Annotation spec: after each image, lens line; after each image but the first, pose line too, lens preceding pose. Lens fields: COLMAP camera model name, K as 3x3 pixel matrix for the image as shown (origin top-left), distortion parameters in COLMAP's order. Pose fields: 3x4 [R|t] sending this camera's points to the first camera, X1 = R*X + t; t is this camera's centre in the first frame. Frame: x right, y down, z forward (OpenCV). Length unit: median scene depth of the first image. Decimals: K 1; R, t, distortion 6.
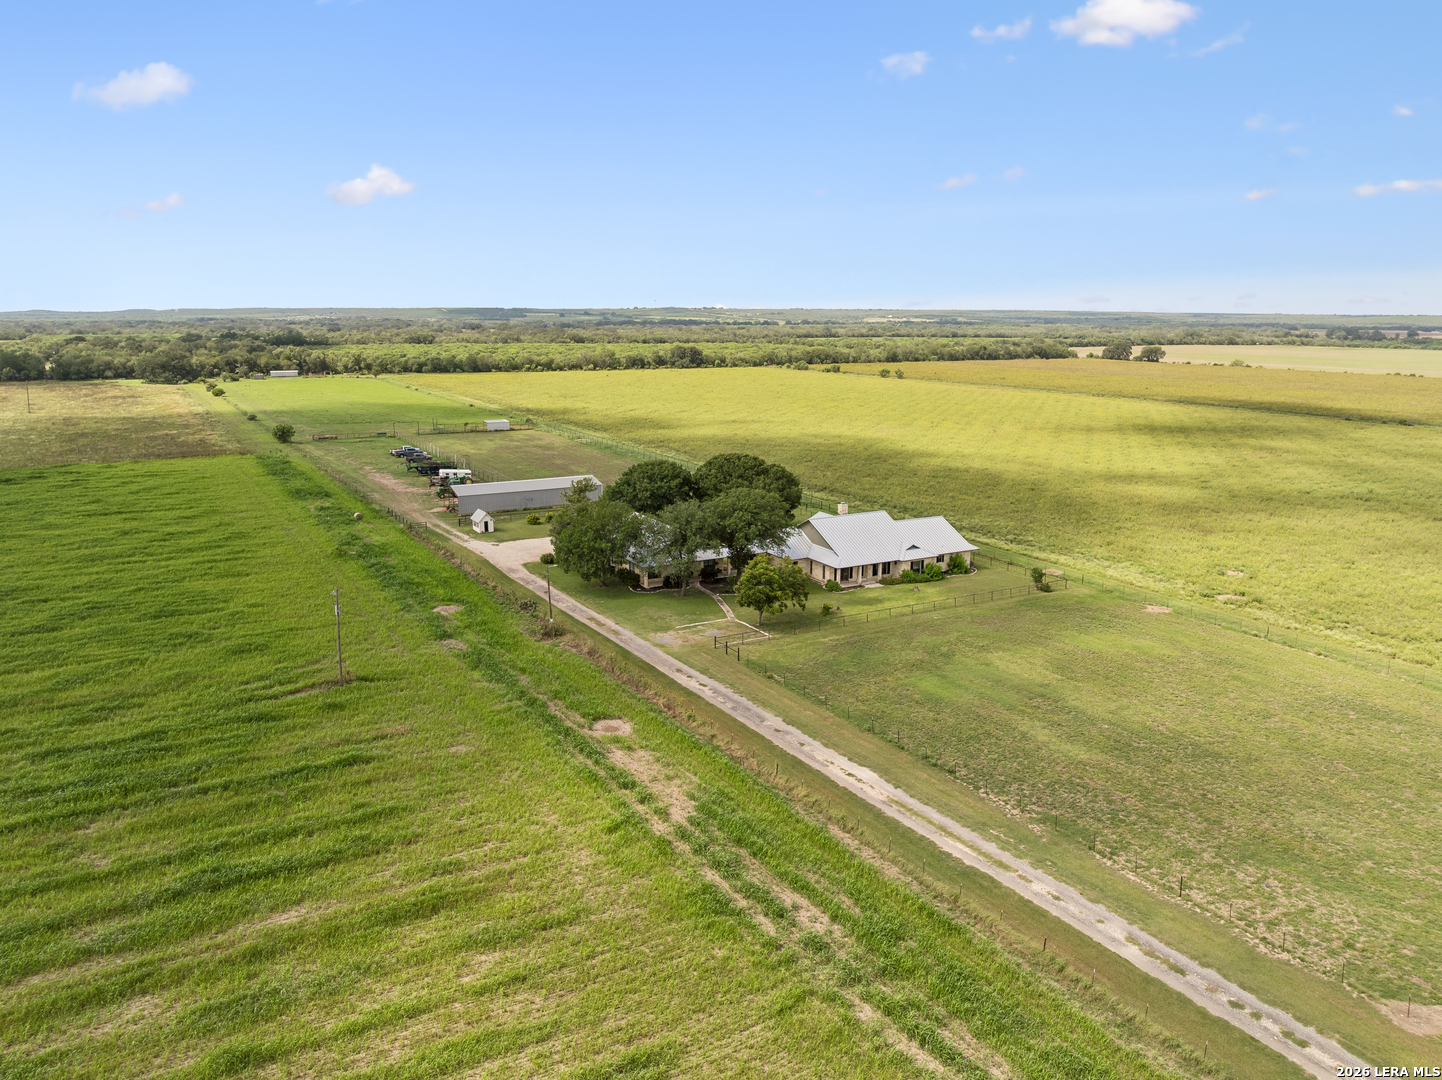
lens RADIAL K [[1047.5, 0, 642.5], [0, 1047.5, 508.4], [0, 0, 1]] dist [-0.000837, -0.001850]
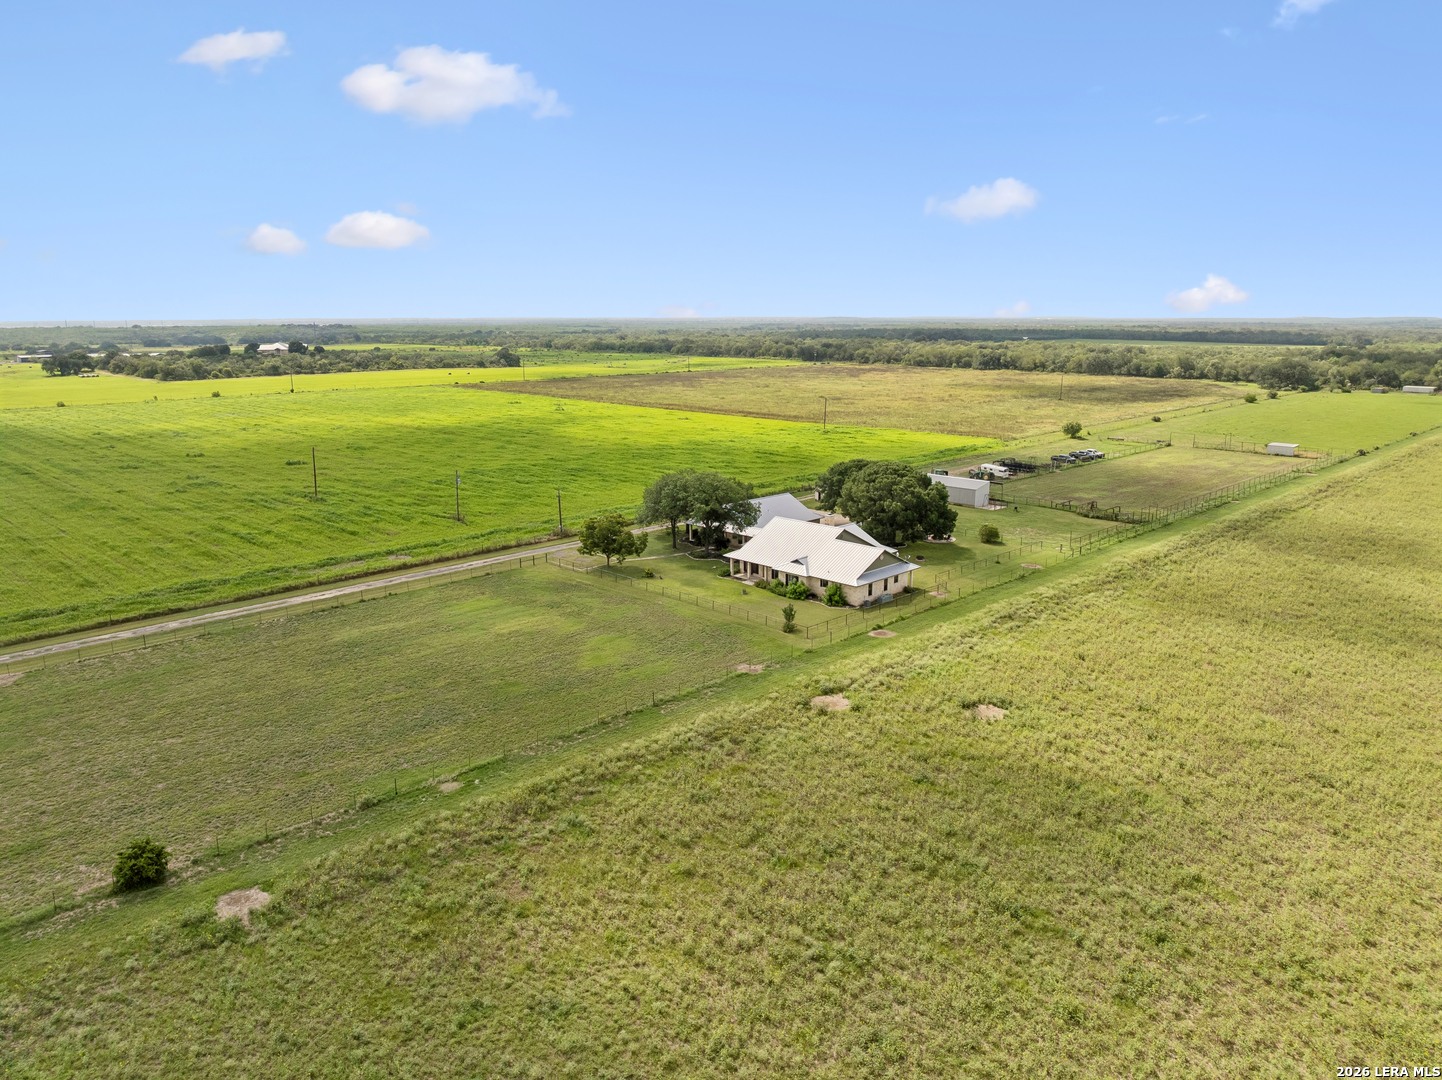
lens RADIAL K [[1019.2, 0, 721.0], [0, 1019.2, 540.0], [0, 0, 1]] dist [-0.003046, -0.002188]
pose [[0.285506, 0.202052, -0.936836, 1.245131], [-0.176124, 0.971936, 0.155948, -0.130184], [0.942054, 0.120476, 0.313080, 0.709718]]
